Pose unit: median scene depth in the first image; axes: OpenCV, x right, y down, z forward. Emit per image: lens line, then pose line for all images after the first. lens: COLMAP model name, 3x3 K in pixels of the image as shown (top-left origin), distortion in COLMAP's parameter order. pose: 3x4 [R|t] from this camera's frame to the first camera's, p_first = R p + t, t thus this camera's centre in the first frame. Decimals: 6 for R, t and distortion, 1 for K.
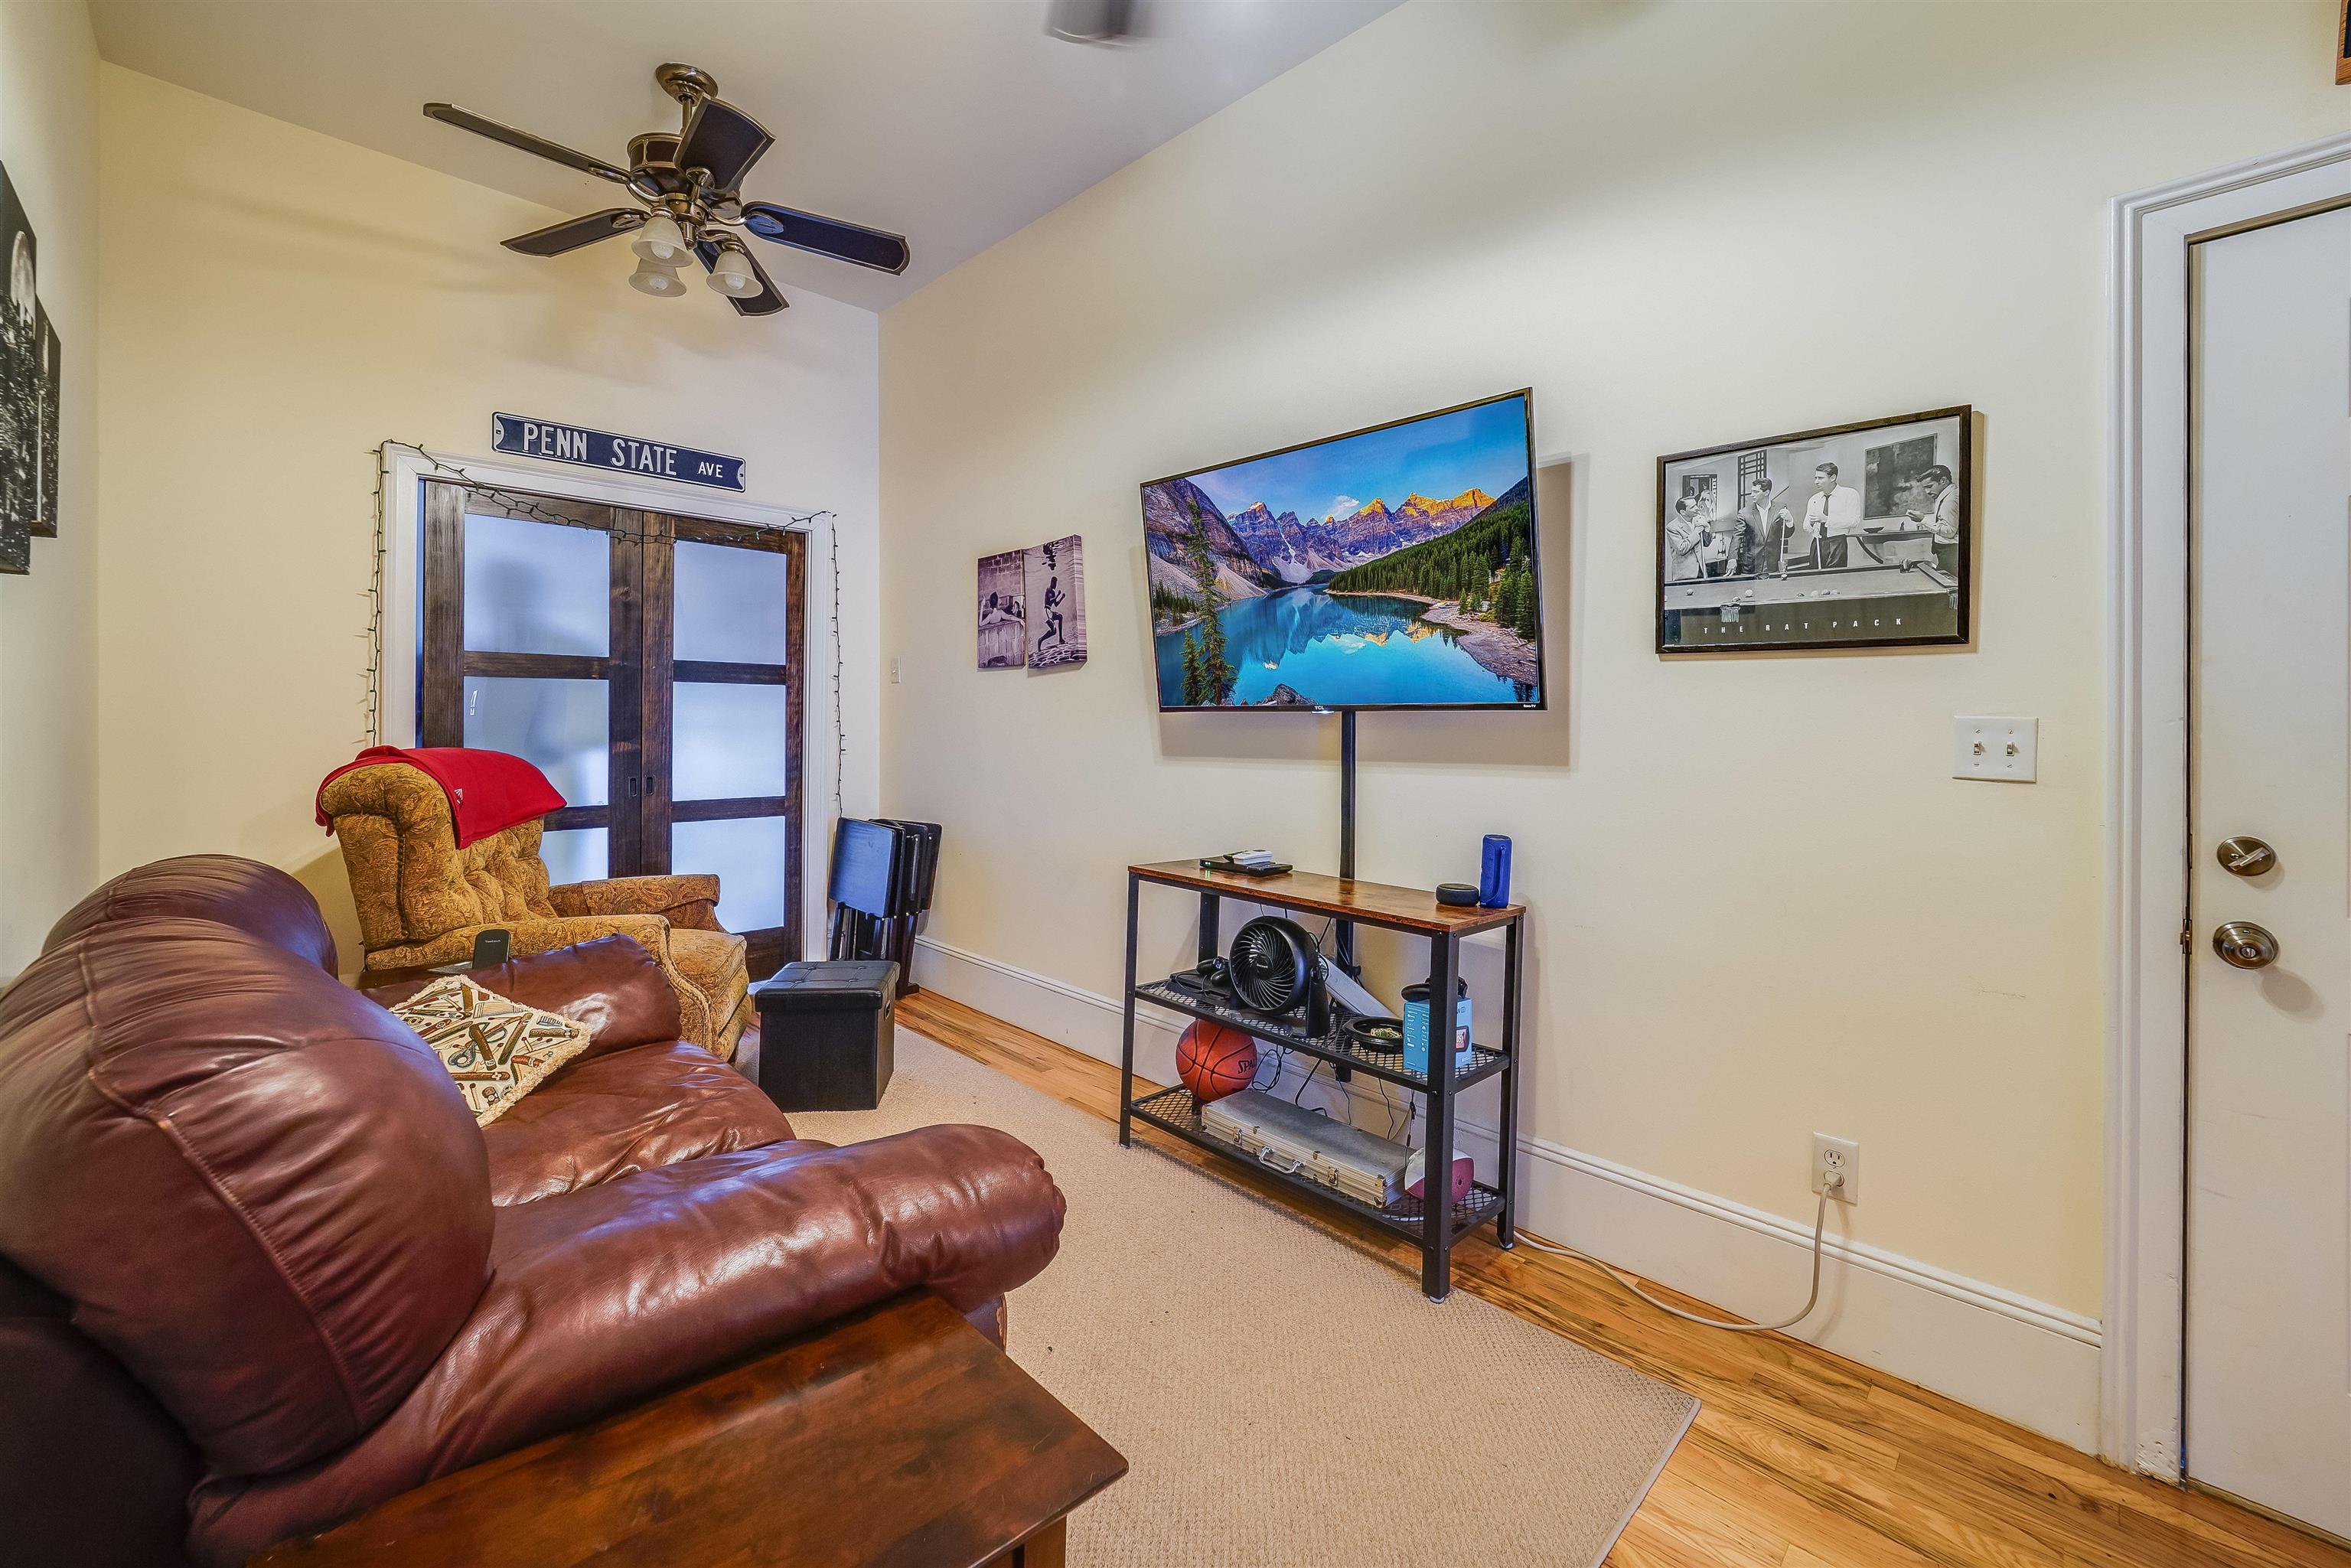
lens RADIAL K [[954.4, 0, 1169.1], [0, 954.4, 720.4], [0, 0, 1]] dist [-0.003198, -0.000727]
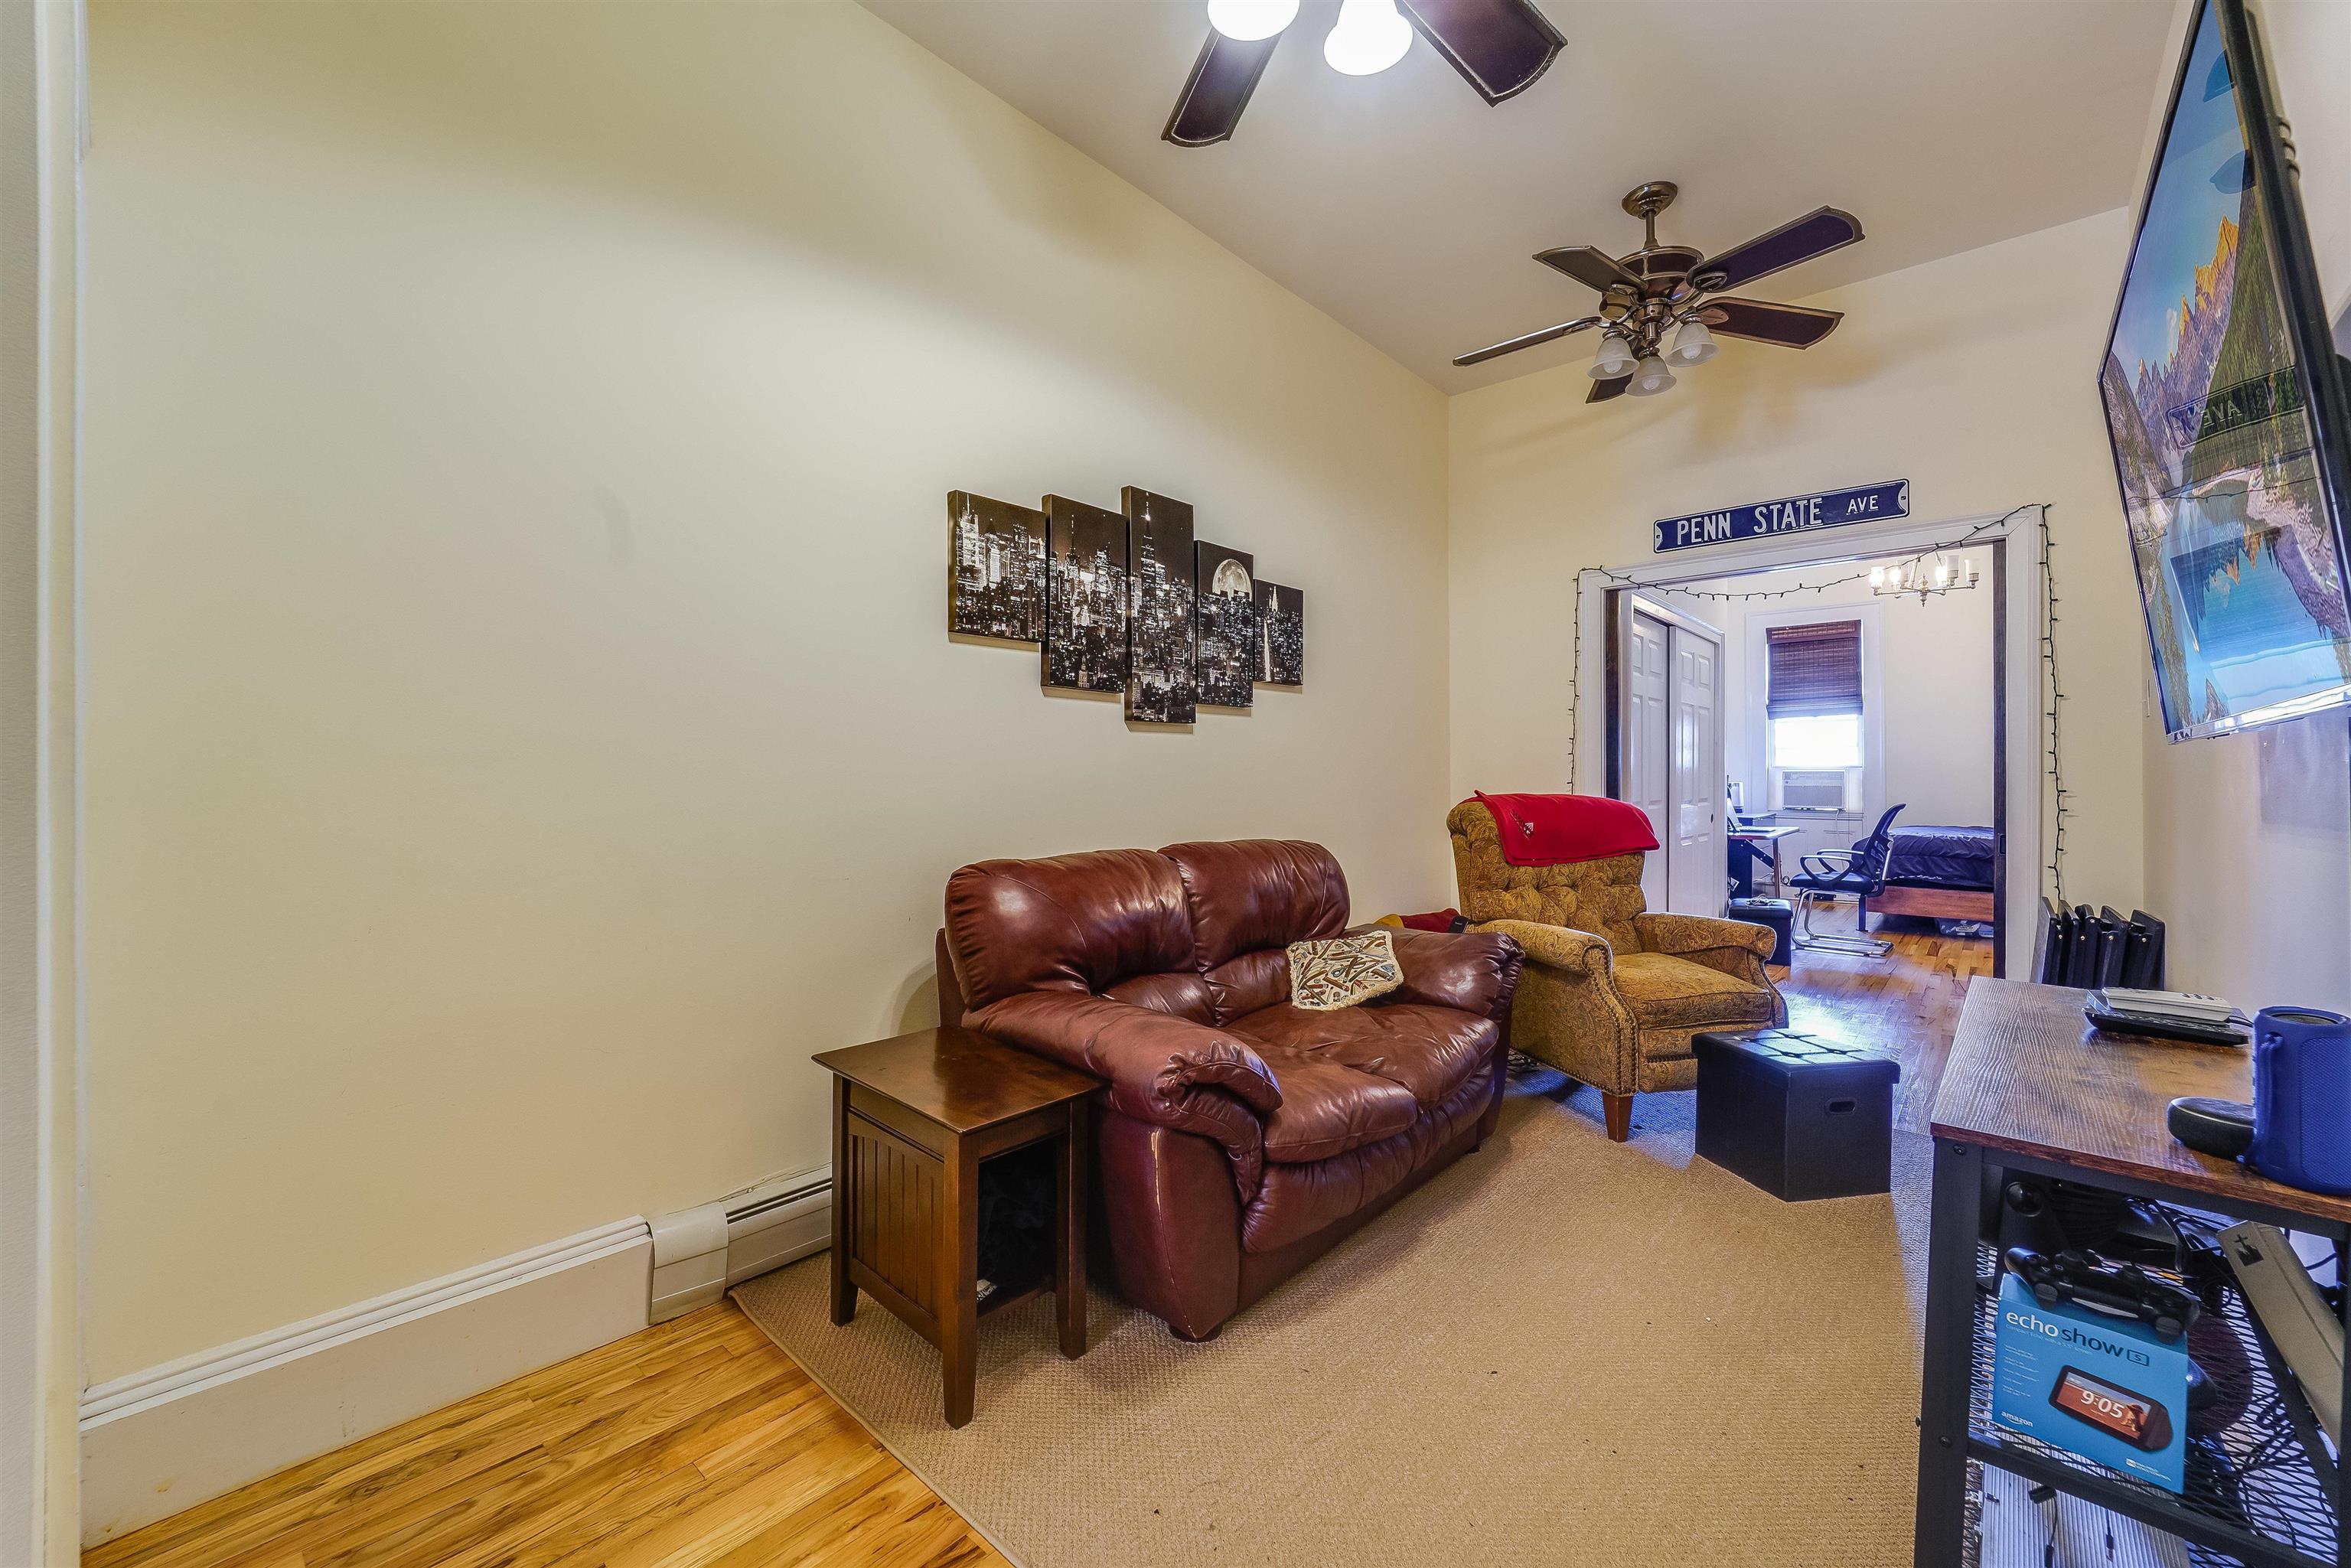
lens RADIAL K [[954.4, 0, 1173.9], [0, 954.4, 773.6], [0, 0, 1]] dist [-0.003198, -0.000727]
pose [[0.061544, -0.013850, -0.998008, 0.758812], [0.000076, 0.999904, -0.013872, 0.025237], [0.998104, 0.000778, 0.061539, 0.507011]]
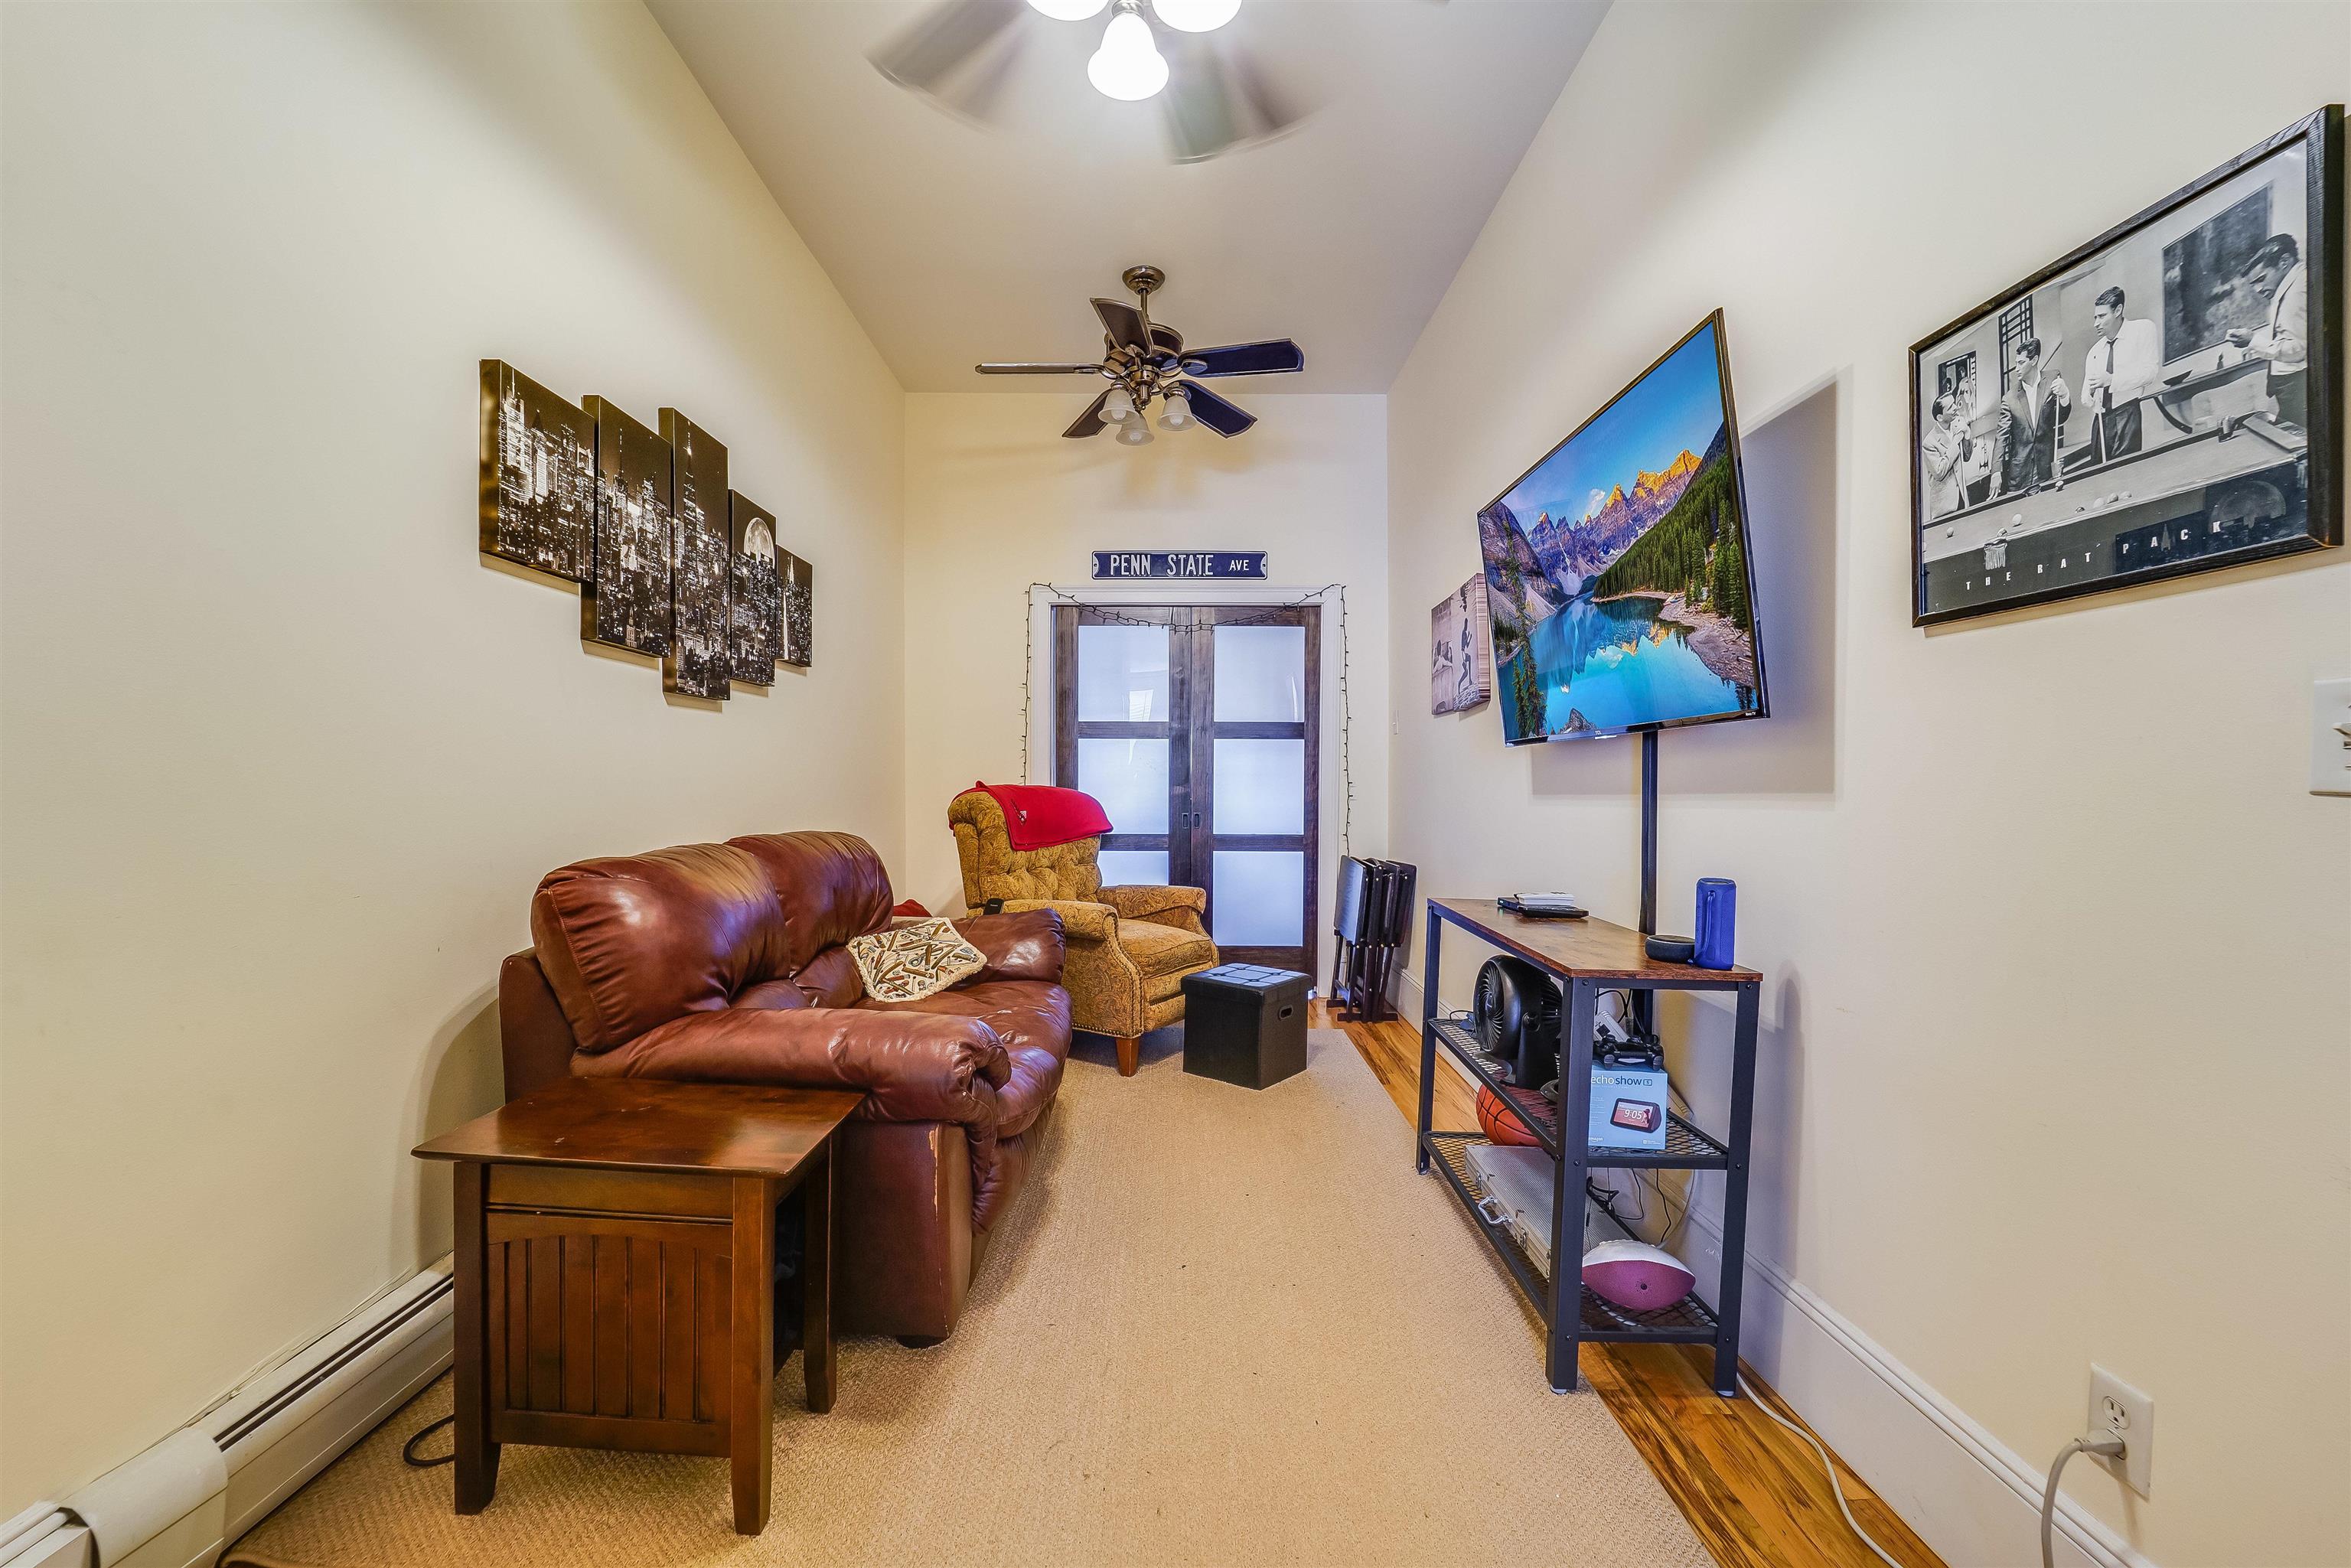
lens RADIAL K [[954.4, 0, 1171.3], [0, 954.4, 797.3], [0, 0, 1]] dist [-0.003198, -0.000727]
pose [[0.711401, 0.005683, -0.702763, 0.607161], [0.000273, 0.999965, 0.008362, 0.047931], [0.702786, -0.006141, 0.711375, 0.115004]]
